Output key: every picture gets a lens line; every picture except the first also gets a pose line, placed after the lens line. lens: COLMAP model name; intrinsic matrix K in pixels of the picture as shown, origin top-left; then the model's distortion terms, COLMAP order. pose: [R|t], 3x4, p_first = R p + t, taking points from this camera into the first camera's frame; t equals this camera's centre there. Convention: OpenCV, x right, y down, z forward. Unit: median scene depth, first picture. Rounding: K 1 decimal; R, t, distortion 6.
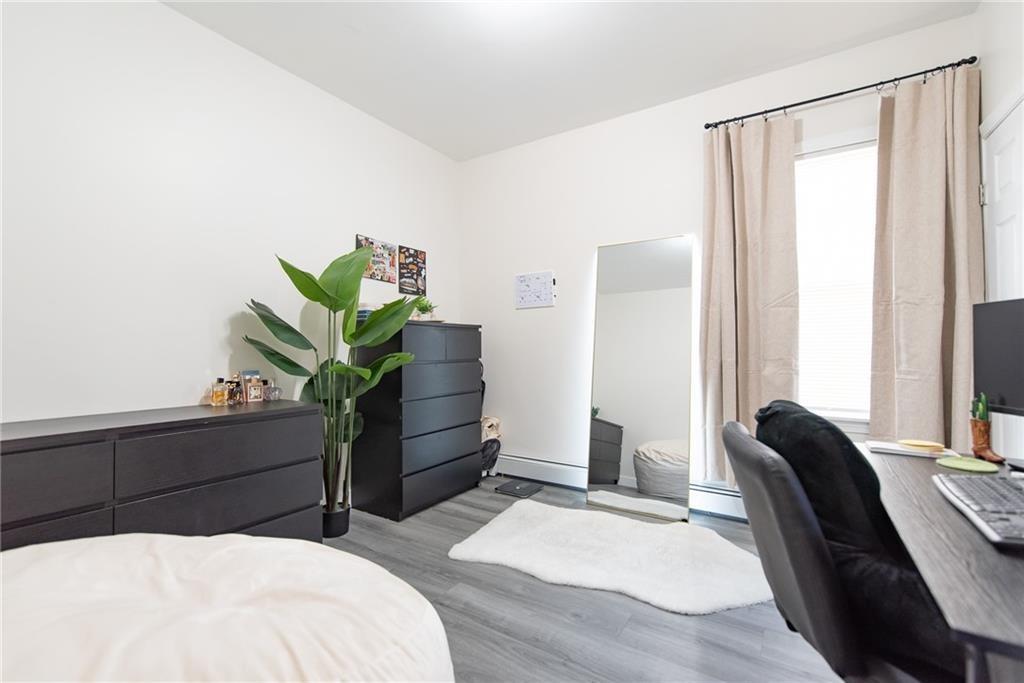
lens RADIAL K [[446.0, 0, 509.7], [0, 446.0, 341.0], [0, 0, 1]] dist [0.001244, 0.000360]
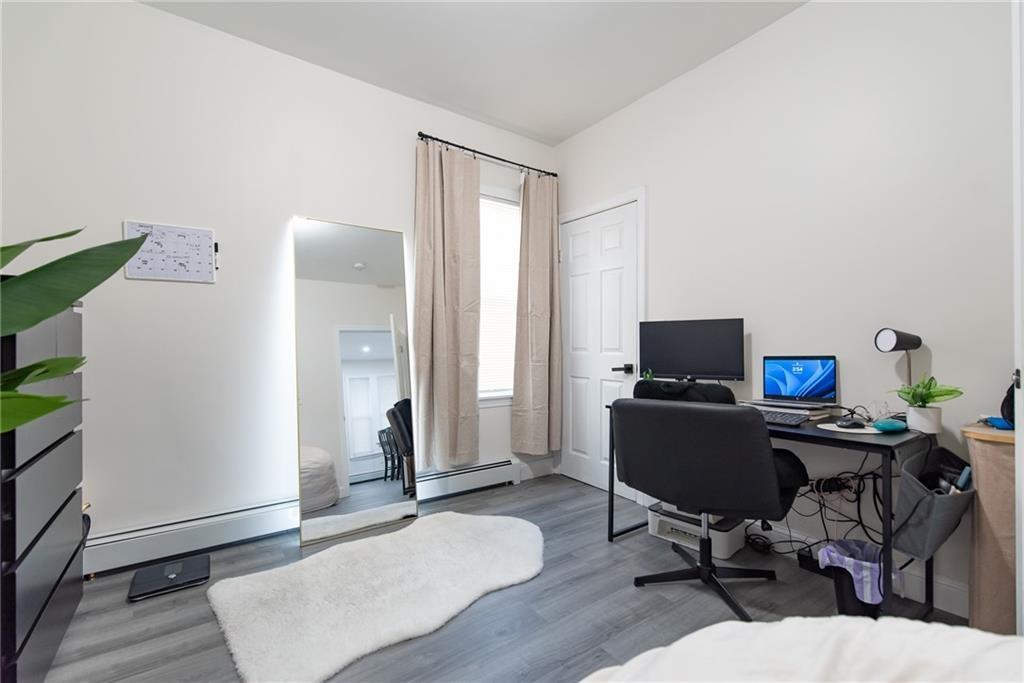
lens RADIAL K [[446.0, 0, 509.7], [0, 446.0, 341.0], [0, 0, 1]] dist [0.001244, 0.000360]
pose [[0.353660, 0.009165, 0.935329, -0.505326], [-0.014262, 0.999889, -0.004405, 0.007644], [-0.935265, -0.011782, 0.353752, 0.465901]]
